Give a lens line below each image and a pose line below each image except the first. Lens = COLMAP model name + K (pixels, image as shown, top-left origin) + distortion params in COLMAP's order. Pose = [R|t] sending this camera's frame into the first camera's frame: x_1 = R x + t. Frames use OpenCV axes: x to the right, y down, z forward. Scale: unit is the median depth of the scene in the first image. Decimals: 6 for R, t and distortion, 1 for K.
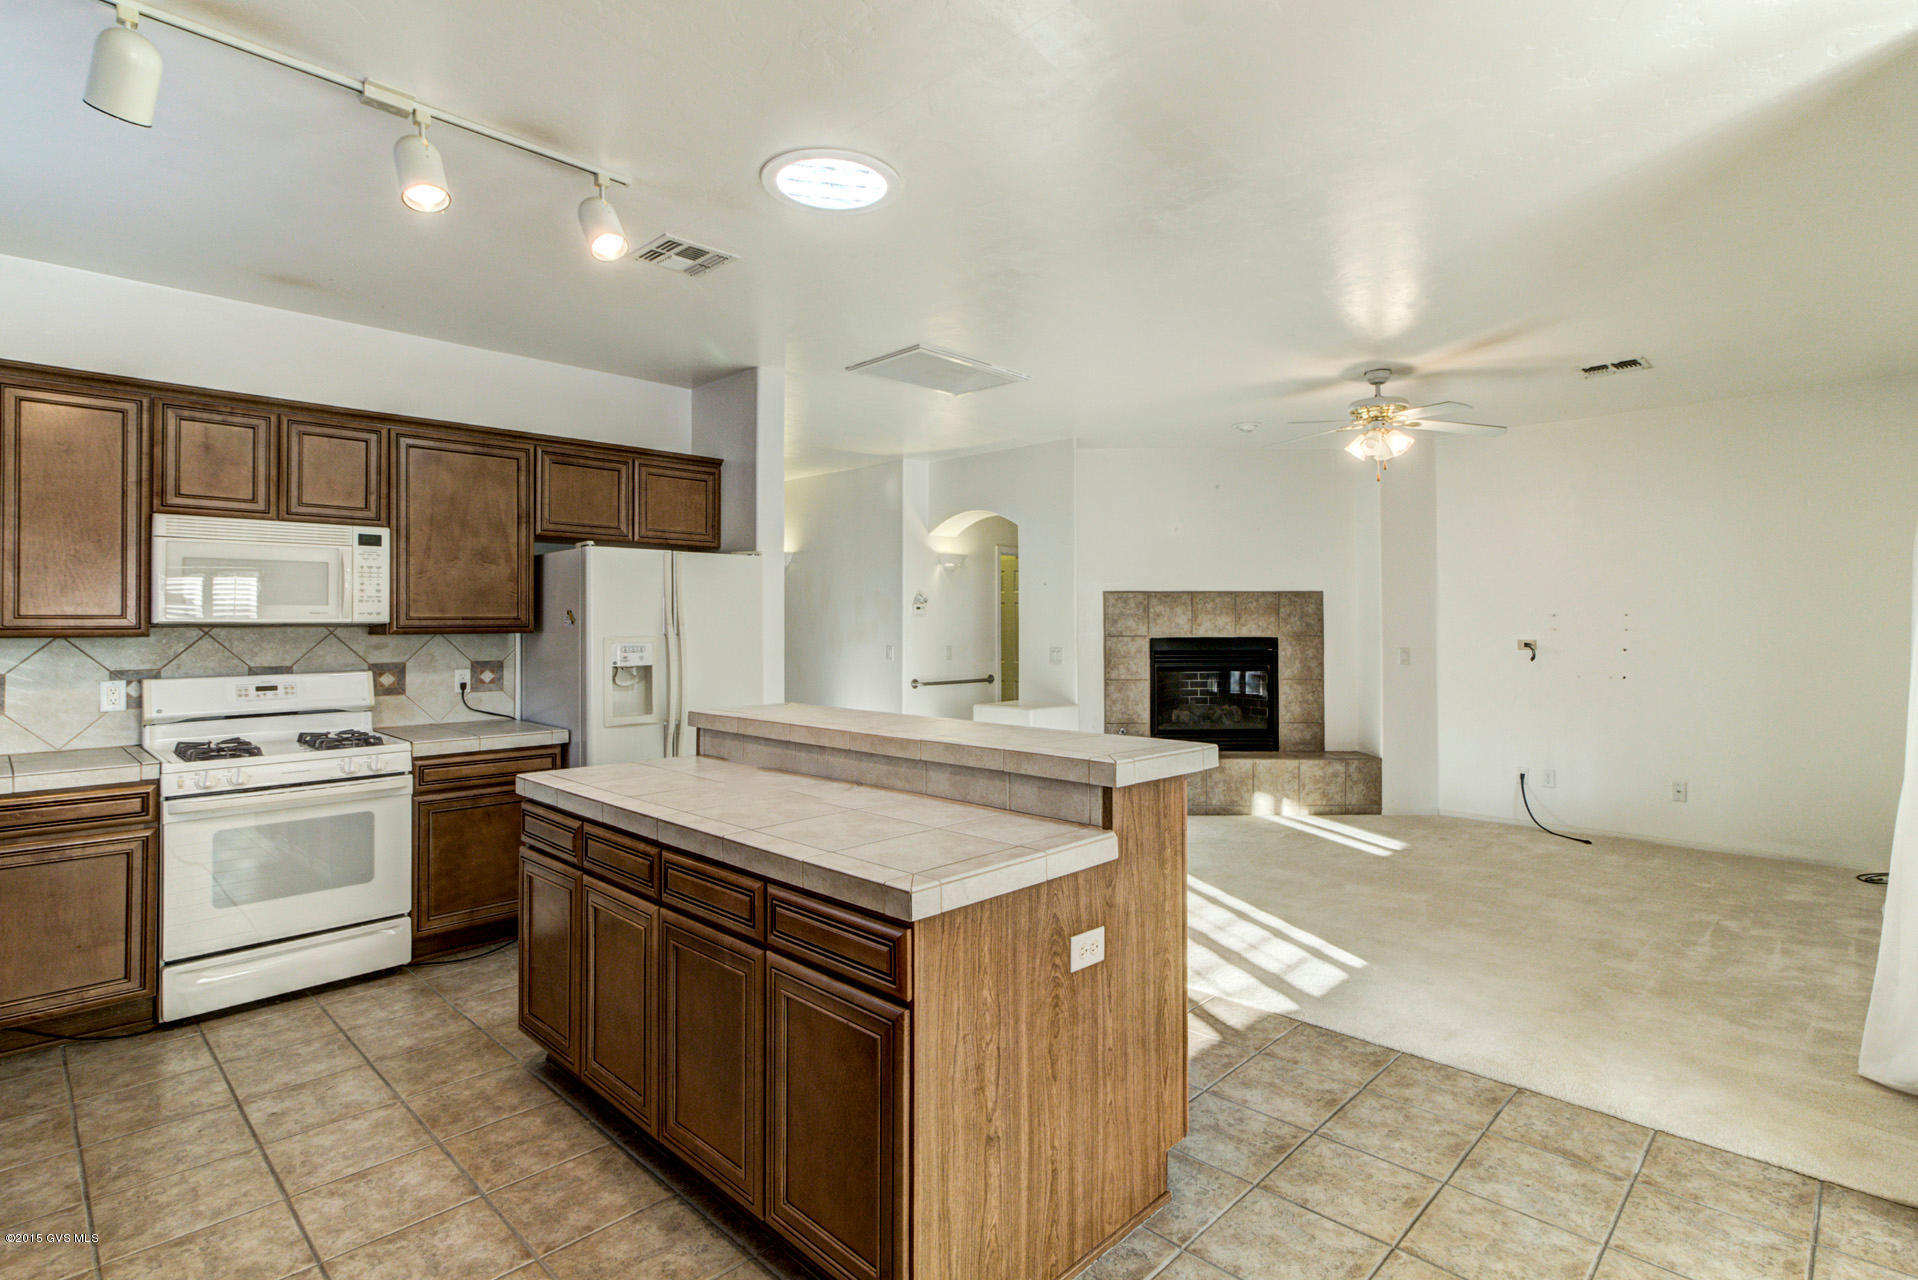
lens RADIAL K [[944.9, 0, 968.1], [0, 944.9, 611.1], [0, 0, 1]] dist [0.001210, 0.001648]
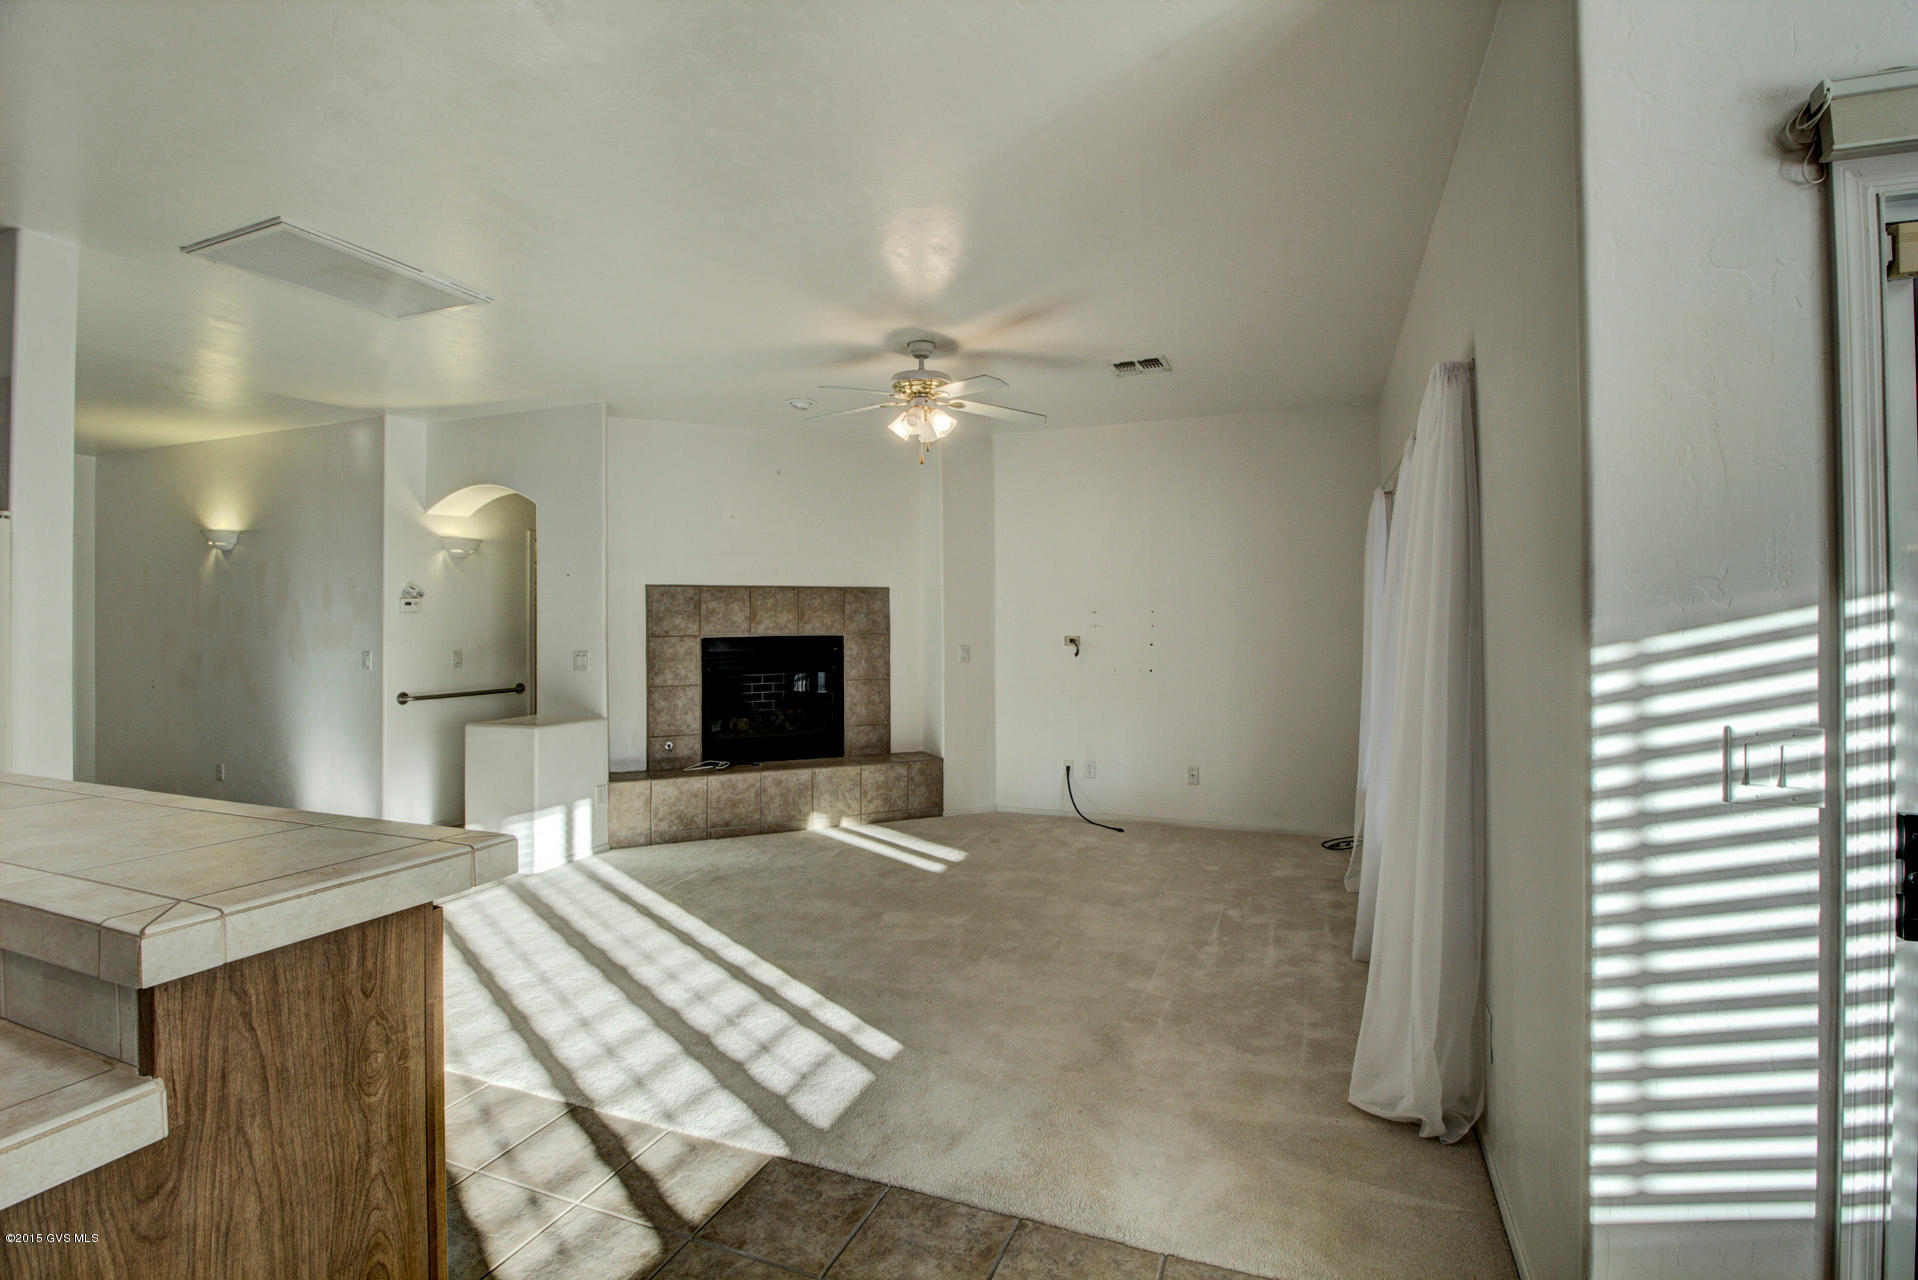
lens RADIAL K [[885.0, 0, 970.7], [0, 885.0, 611.7], [0, 0, 1]] dist [-0.024022, -0.000383]
pose [[0.921775, -0.000184, 0.387724, 0.148757], [-0.000293, 0.999999, 0.001171, 0.003889], [-0.387724, -0.001193, 0.921775, 0.198579]]
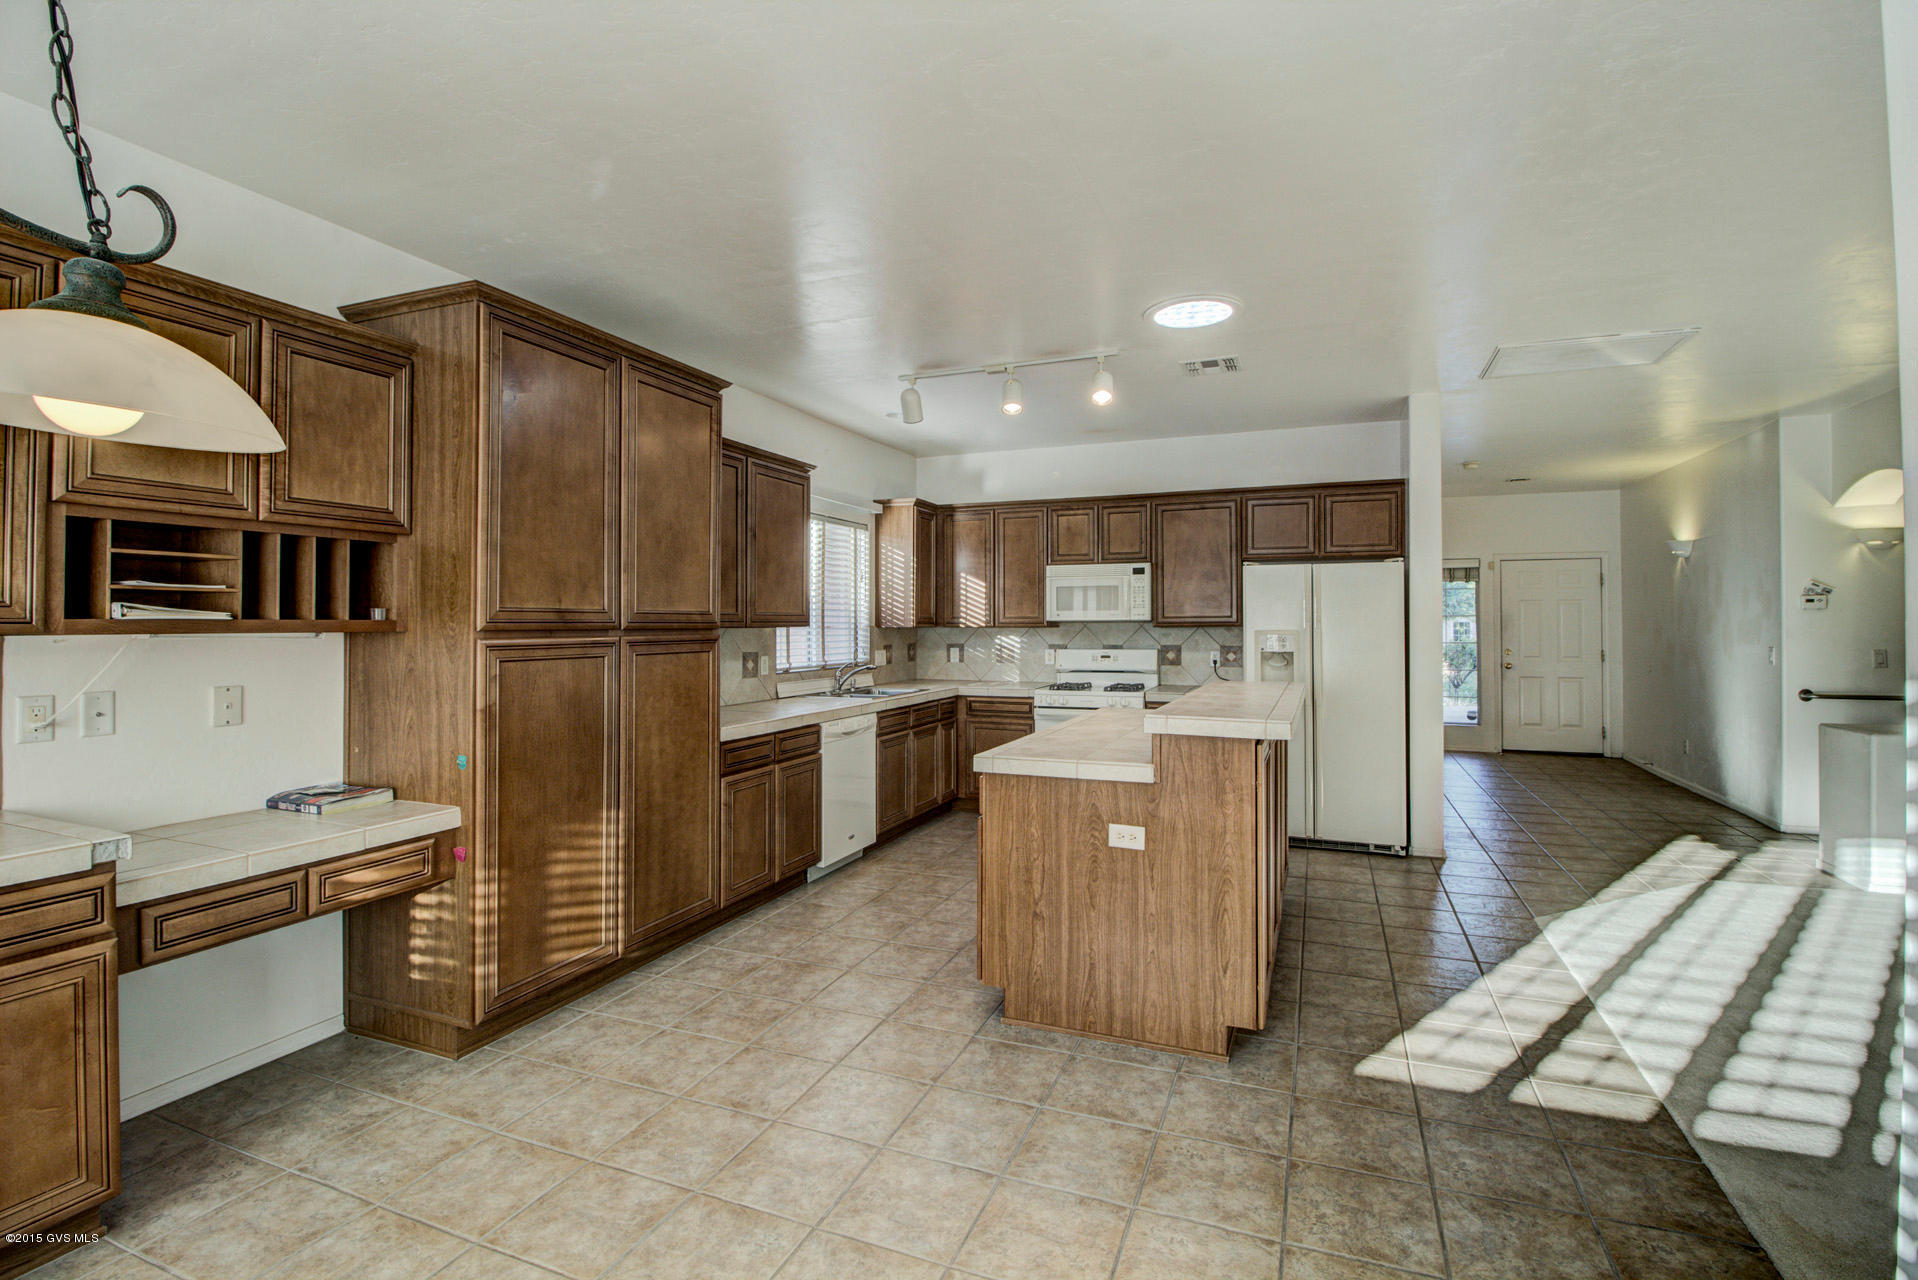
lens RADIAL K [[885.0, 0, 970.7], [0, 885.0, 611.7], [0, 0, 1]] dist [-0.024022, -0.000383]
pose [[0.371421, -0.010326, -0.928407, 0.546942], [0.012087, 0.999907, -0.006286, 0.002785], [0.928386, -0.008887, 0.371512, 0.104056]]
